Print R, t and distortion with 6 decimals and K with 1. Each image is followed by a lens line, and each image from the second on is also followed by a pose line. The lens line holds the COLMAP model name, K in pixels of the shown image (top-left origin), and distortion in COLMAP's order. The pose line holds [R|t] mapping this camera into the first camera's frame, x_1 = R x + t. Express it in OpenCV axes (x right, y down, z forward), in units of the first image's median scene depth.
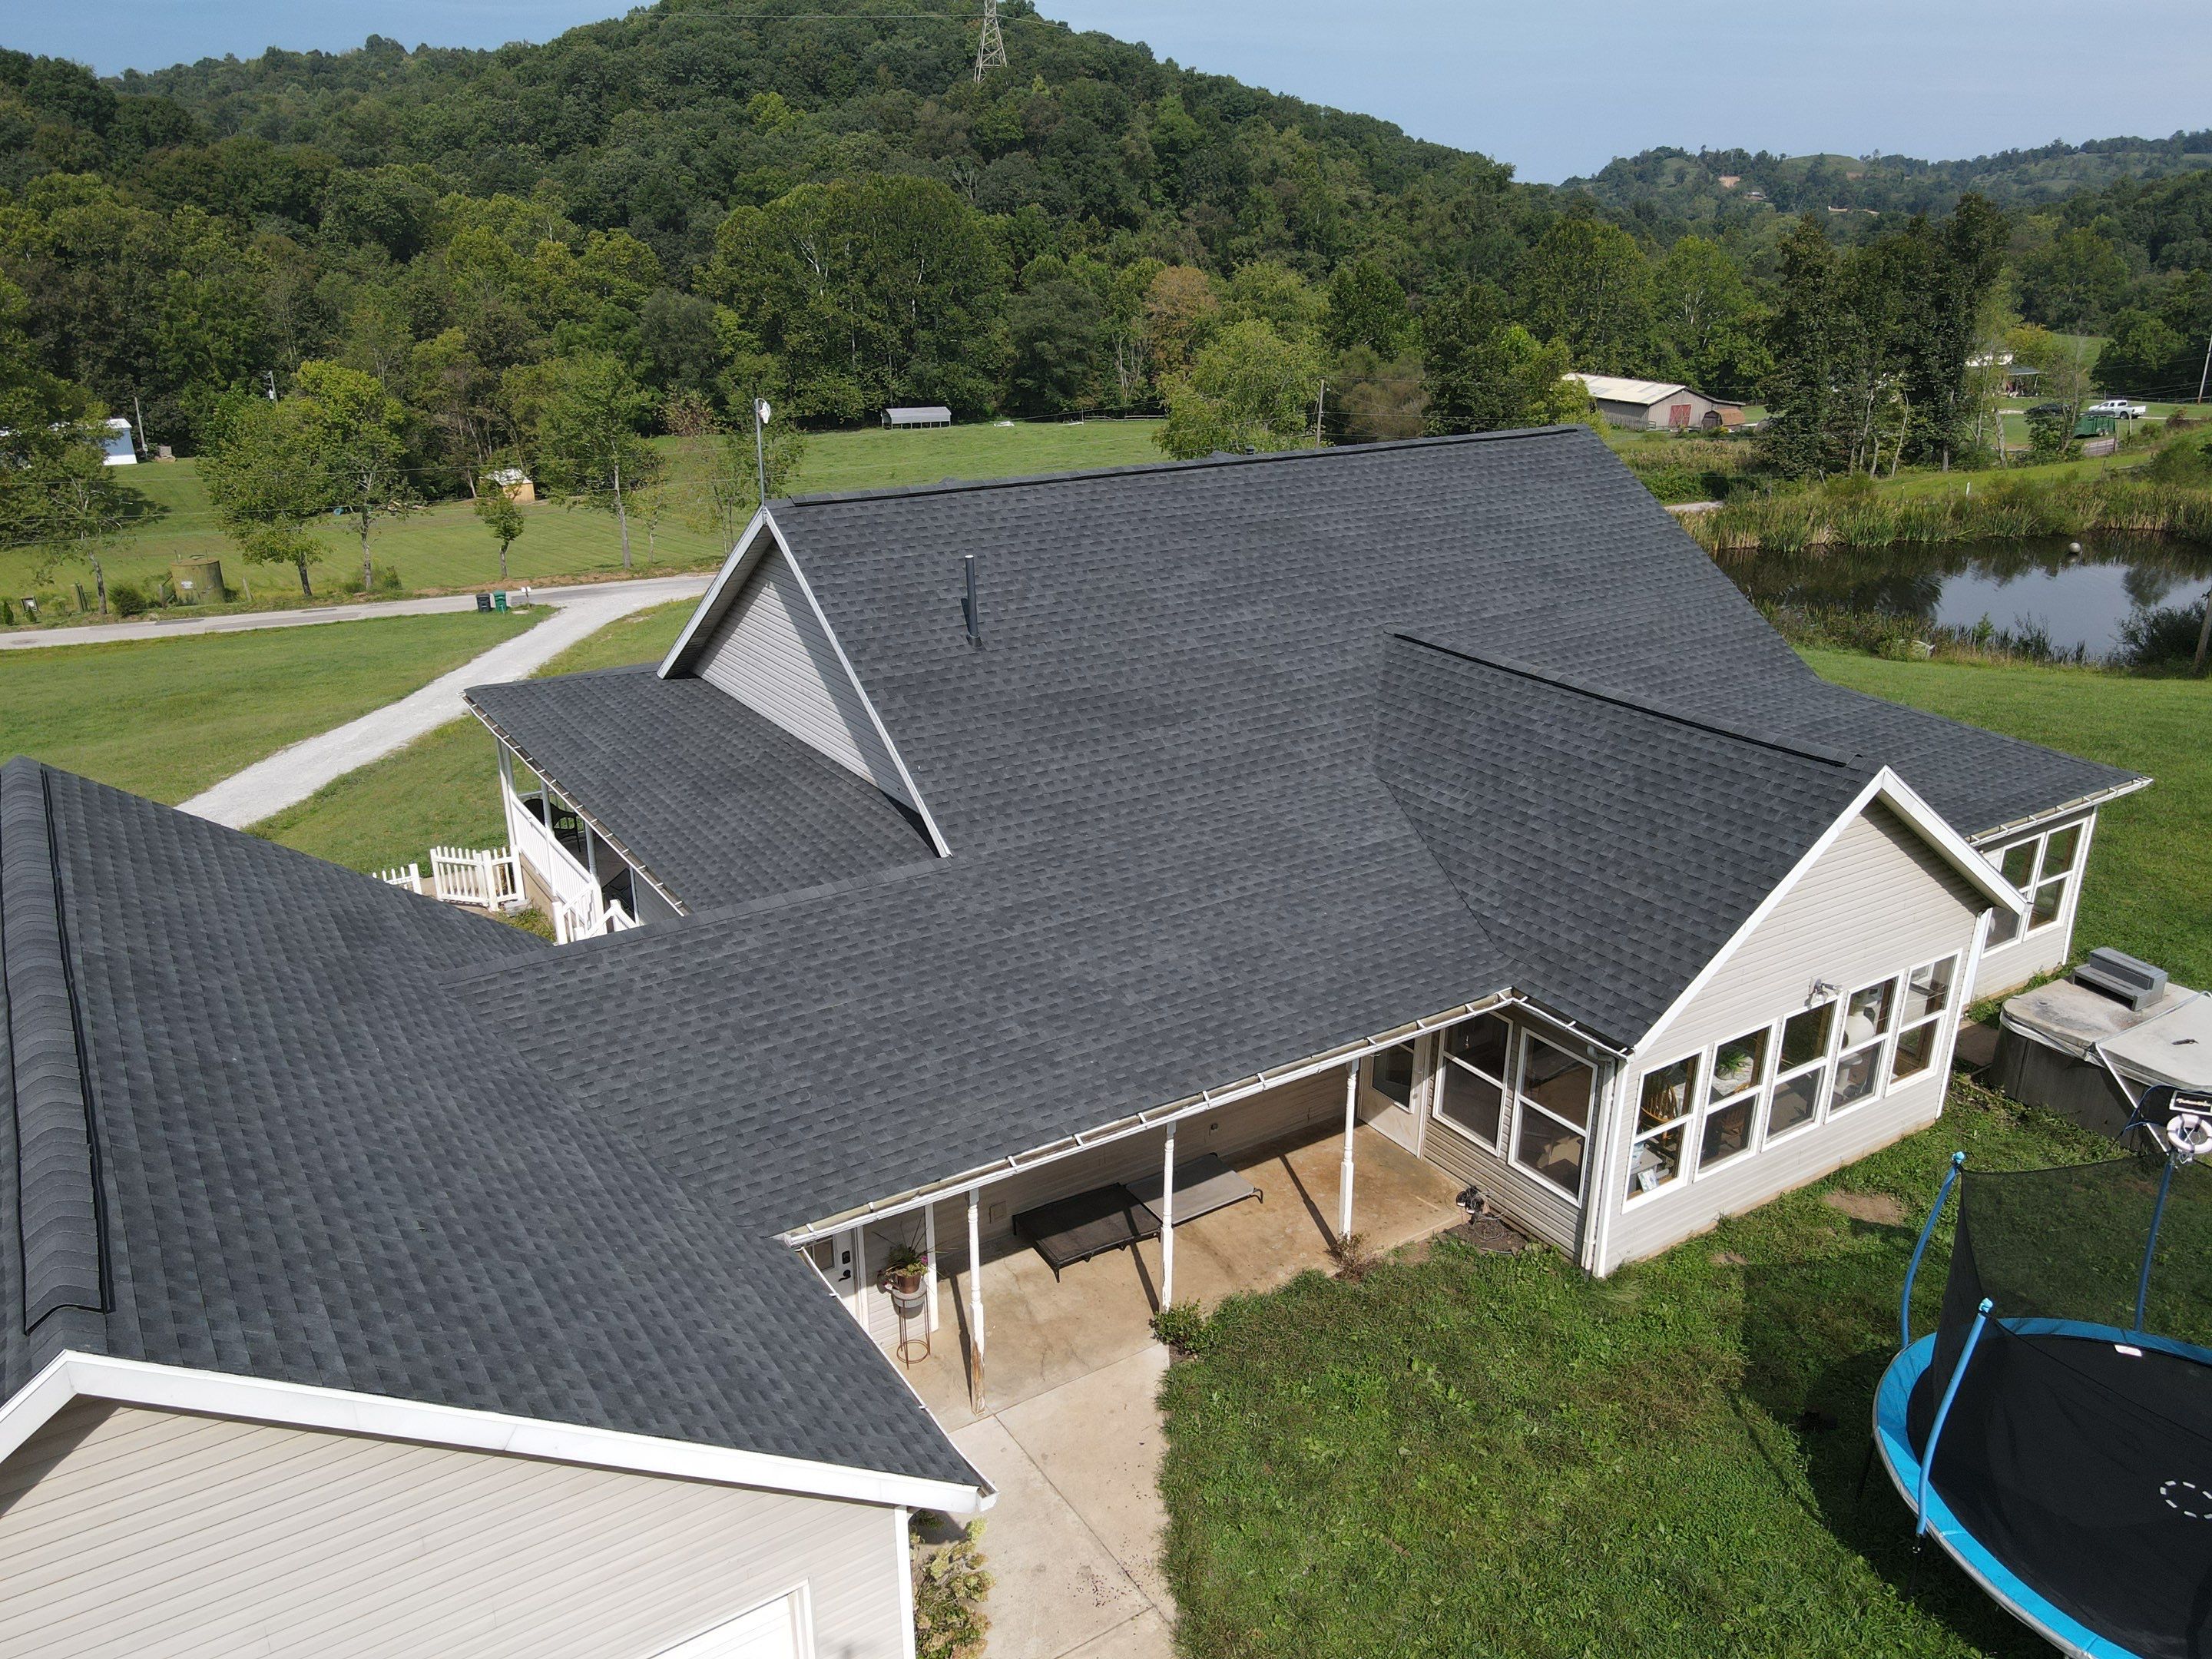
lens RADIAL K [[1628.4, 0, 1102.0], [0, 1628.4, 841.5], [0, 0, 1]] dist [0.010701, 0.005514]
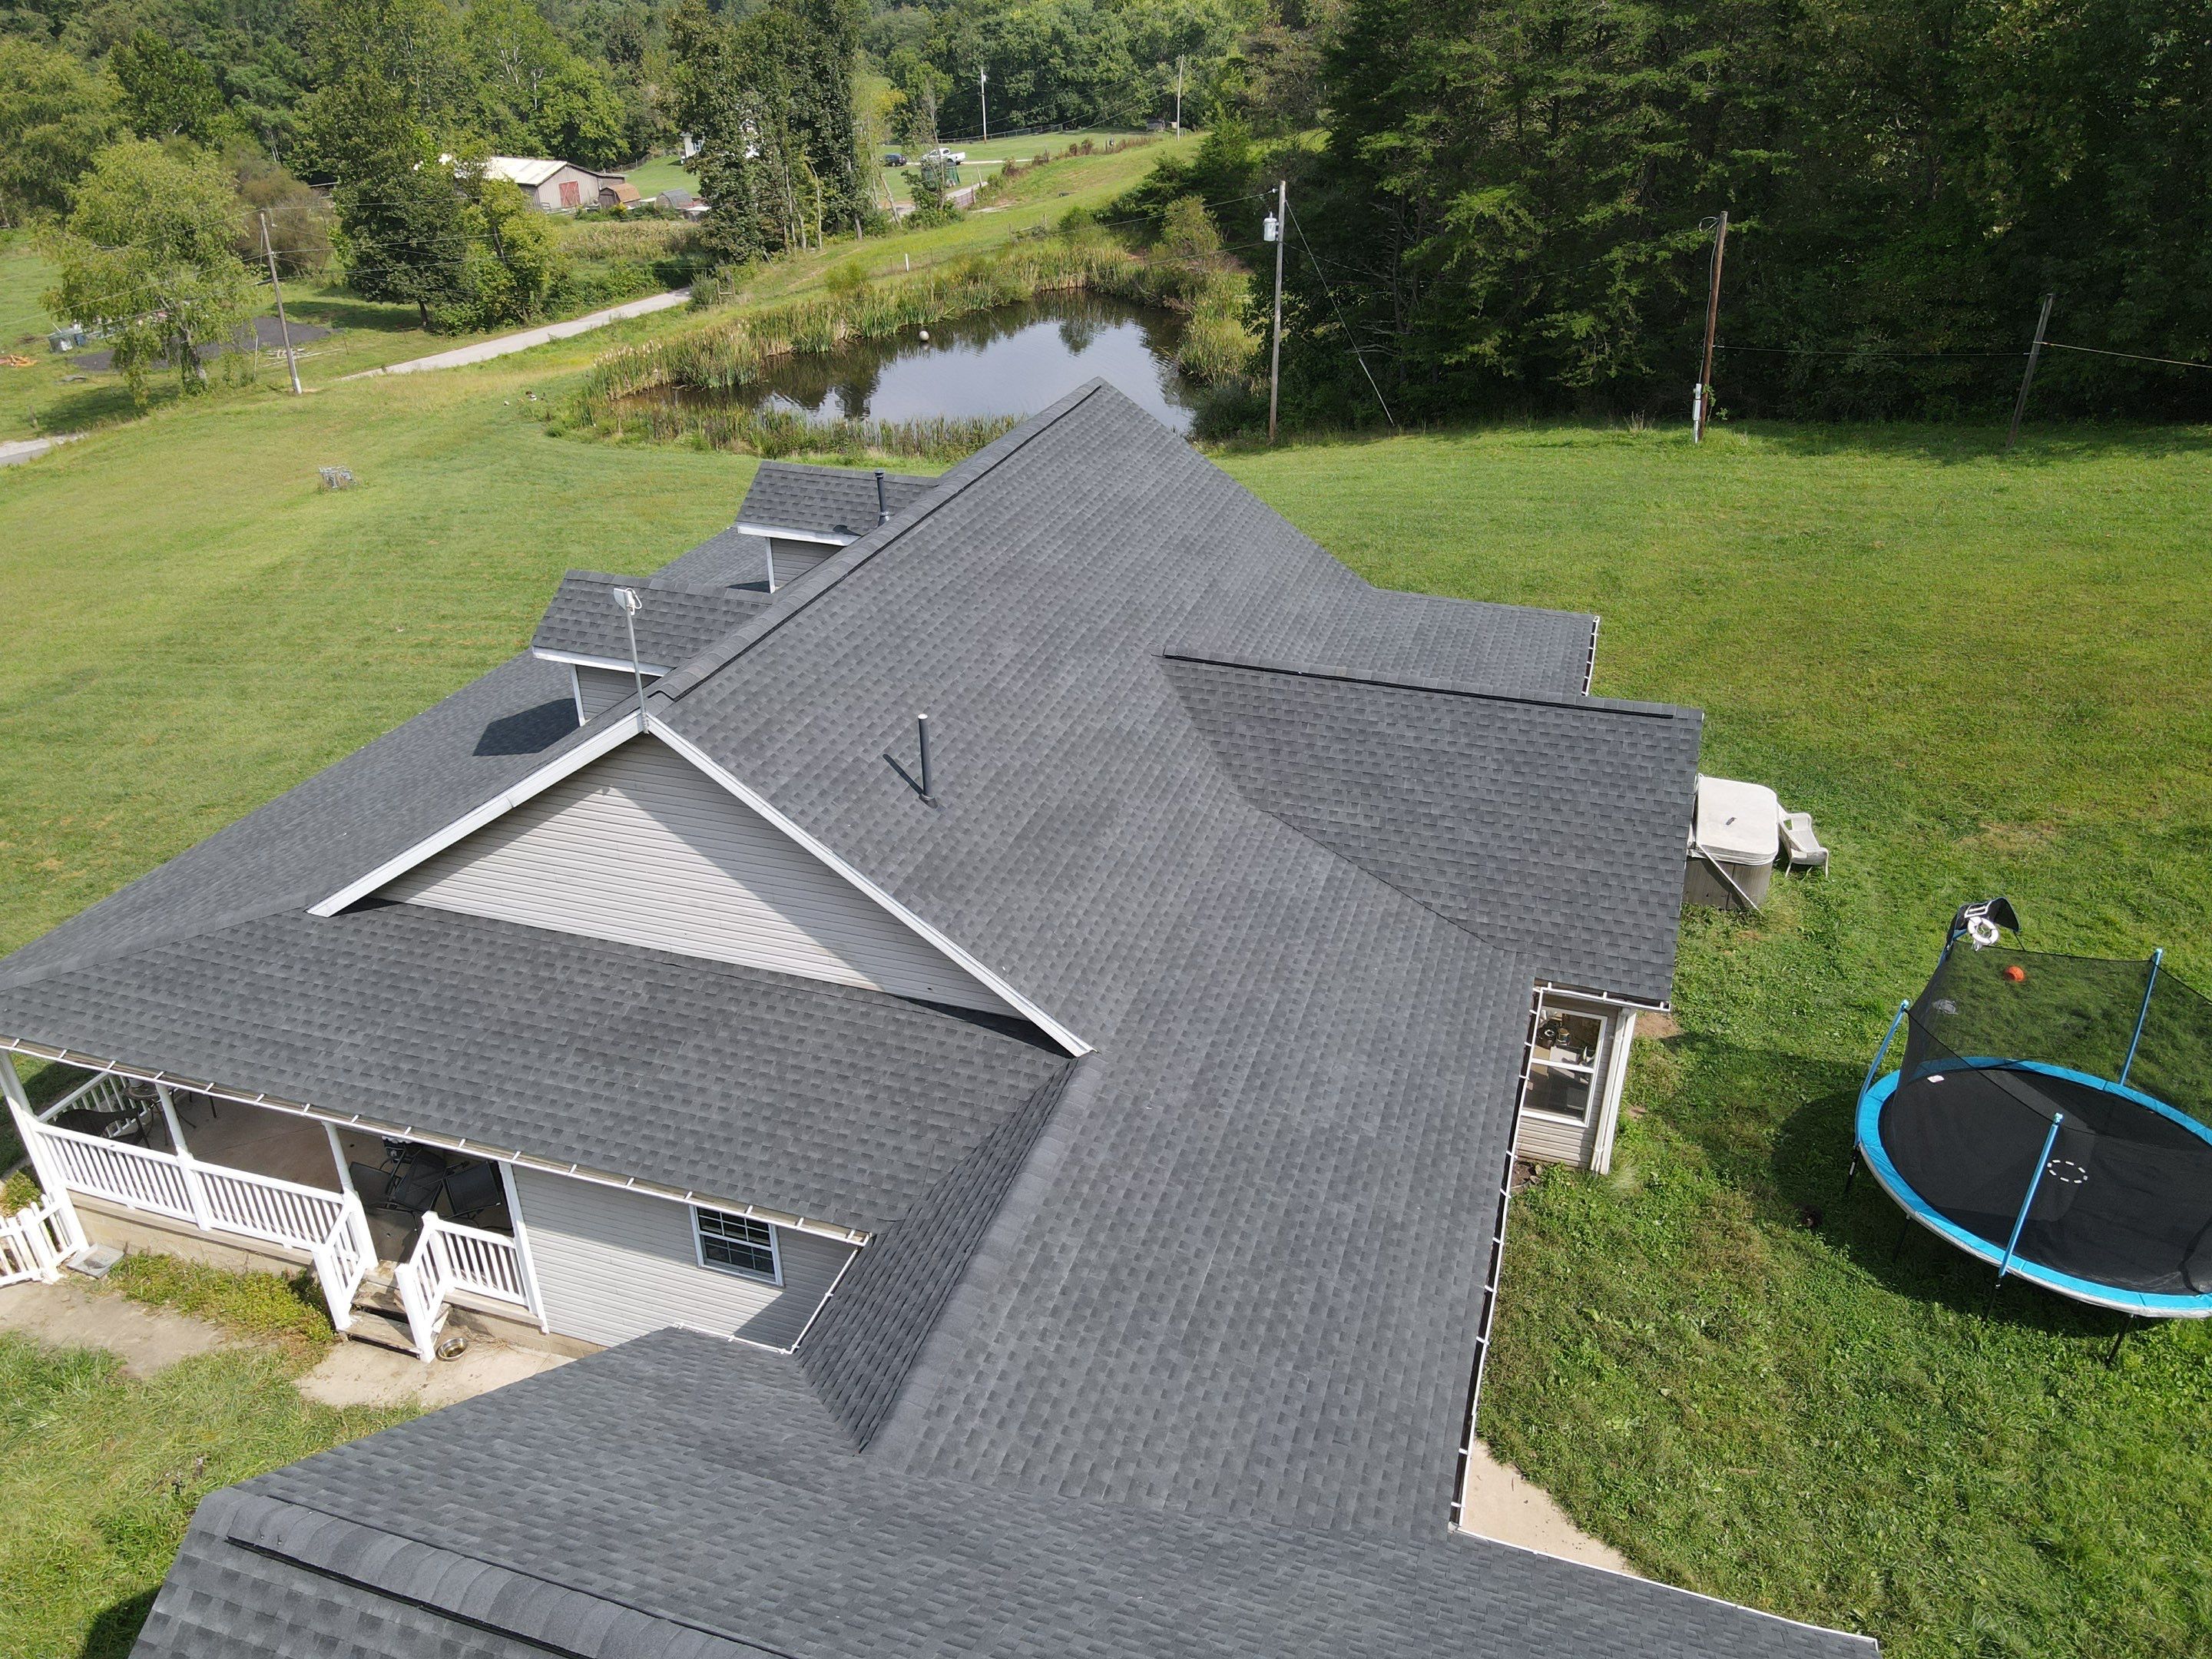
lens RADIAL K [[1628.4, 0, 1099.9], [0, 1628.4, 844.6], [0, 0, 1]] dist [0.010701, 0.005514]
pose [[0.774630, -0.307338, 0.552713, -0.096181], [0.226579, 0.950828, 0.211159, -0.050708], [-0.590432, -0.038337, 0.806176, 0.041274]]
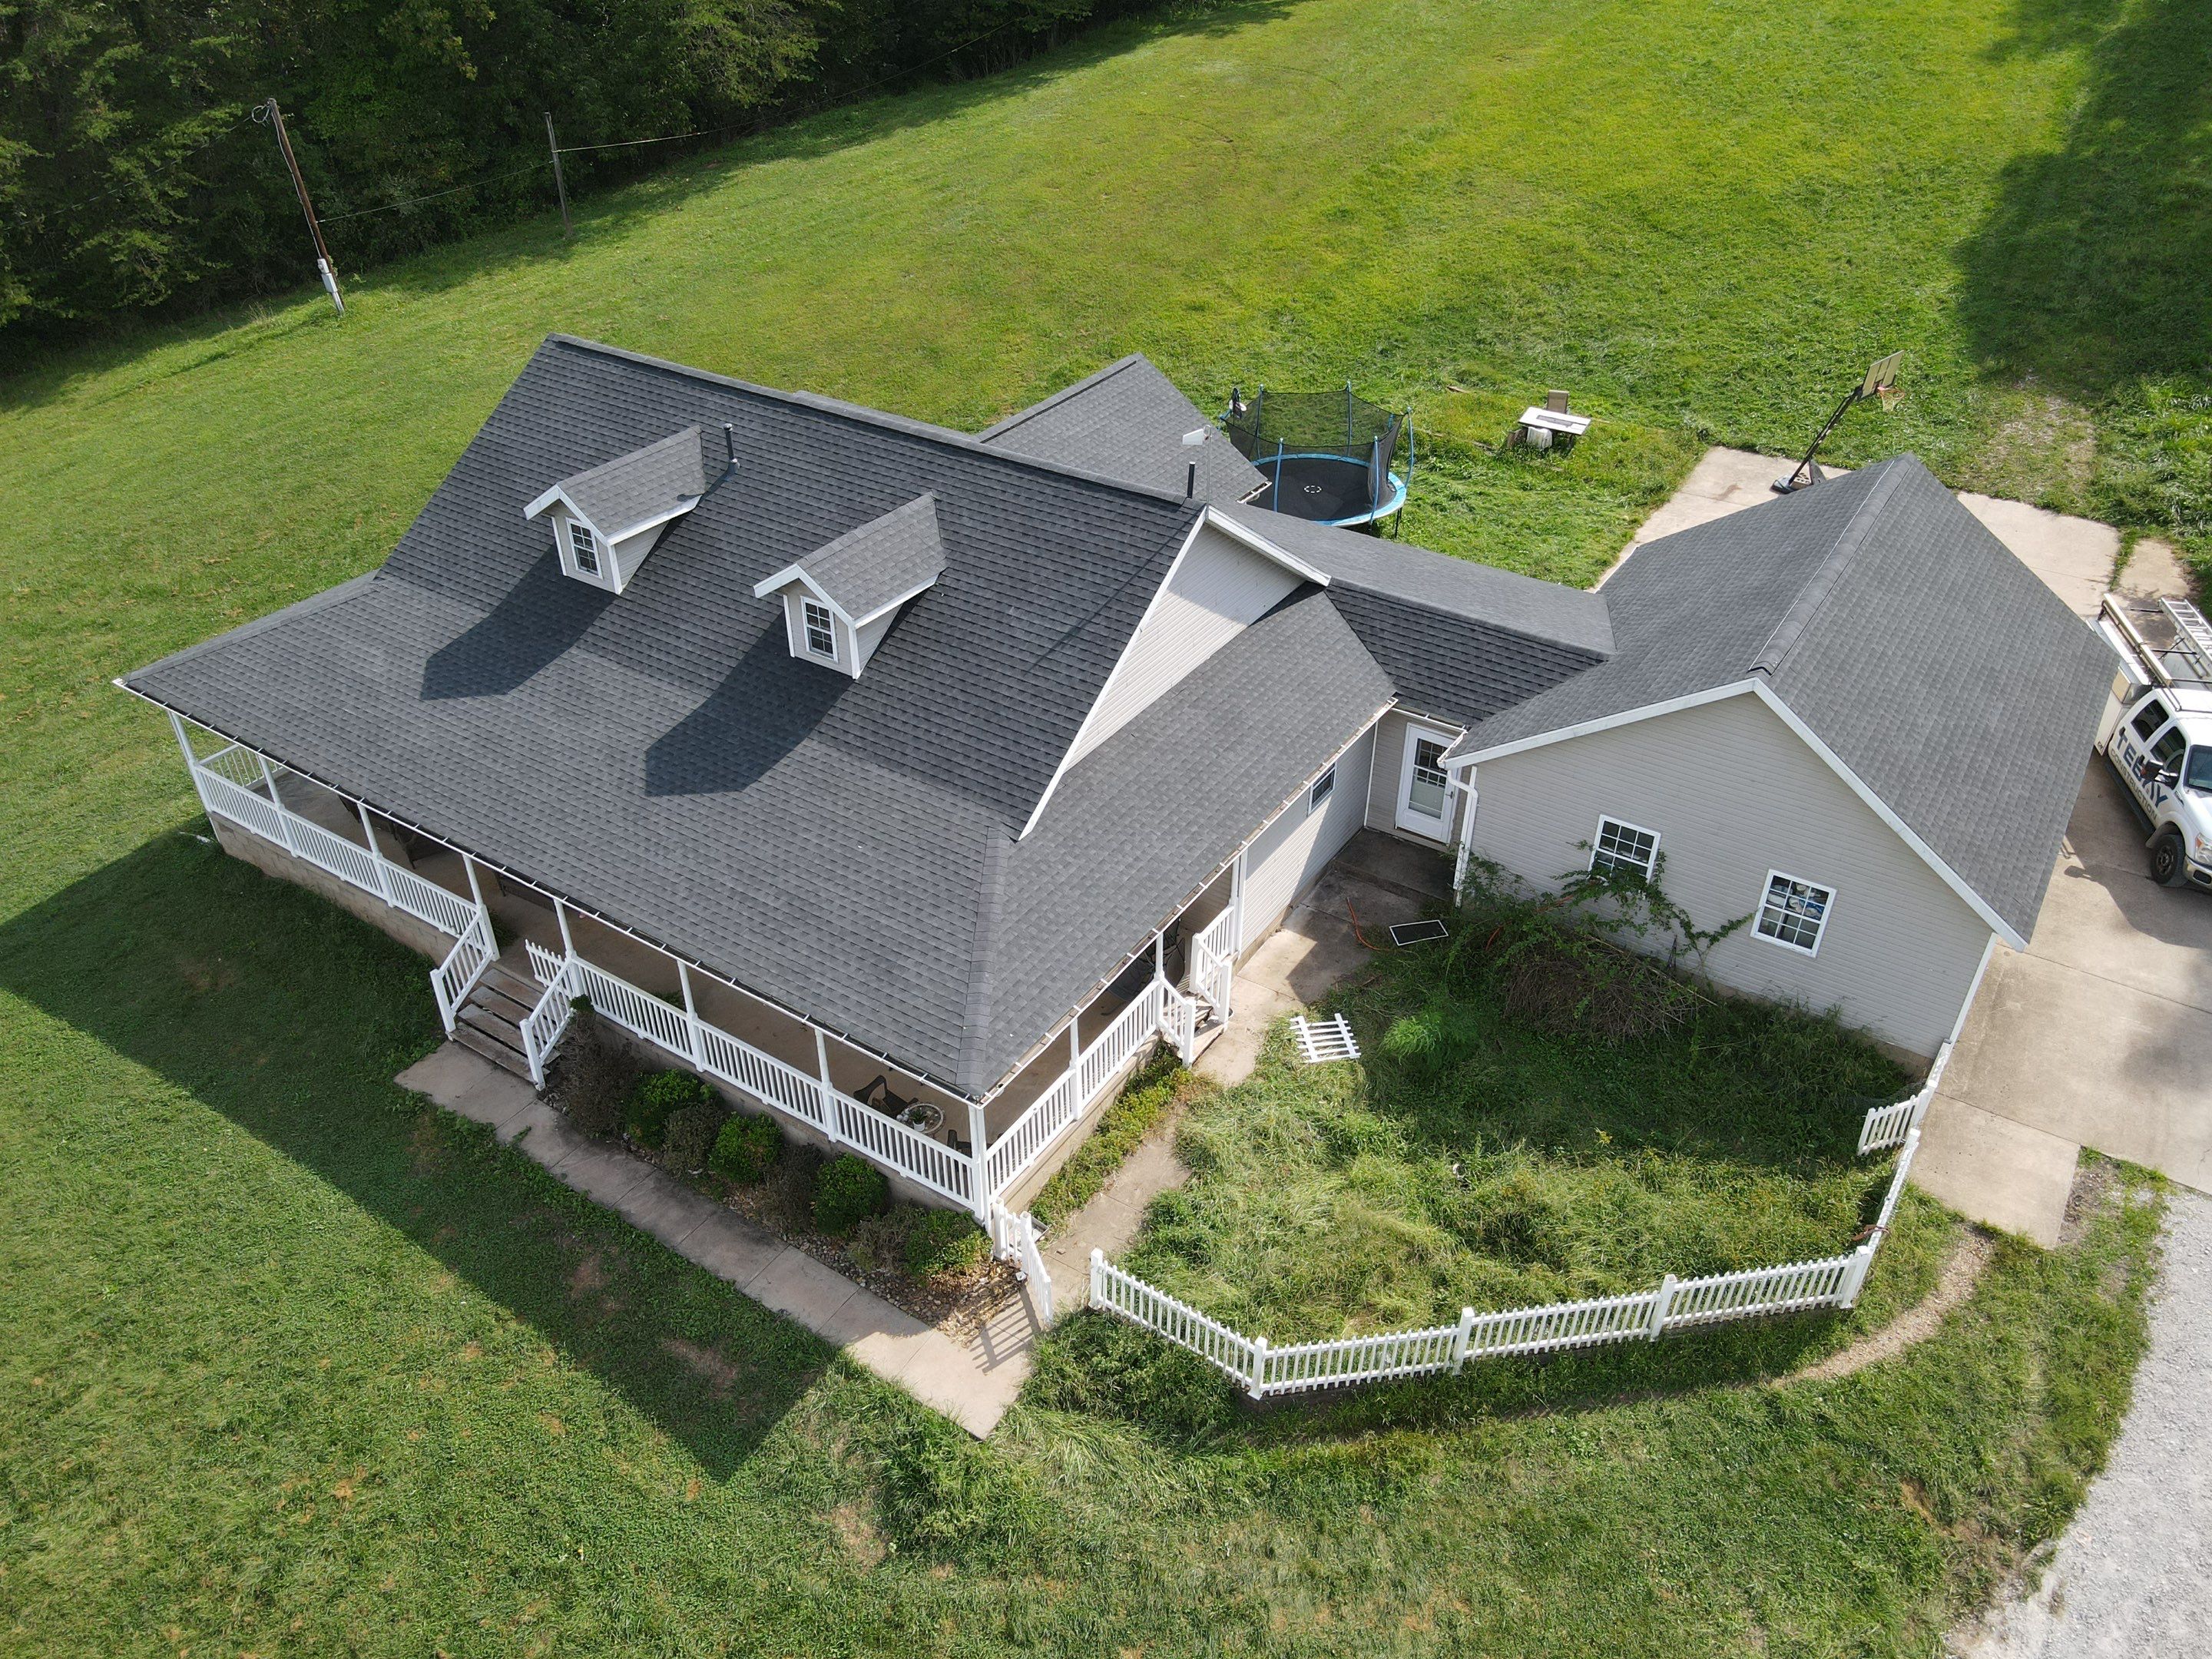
lens RADIAL K [[1628.4, 0, 1093.1], [0, 1628.4, 846.6], [0, 0, 1]] dist [0.010701, 0.005514]
pose [[-0.398730, -0.528355, 0.749570, -0.239303], [0.327085, 0.681666, 0.654482, -0.168116], [-0.856755, 0.506135, -0.098983, 0.256515]]
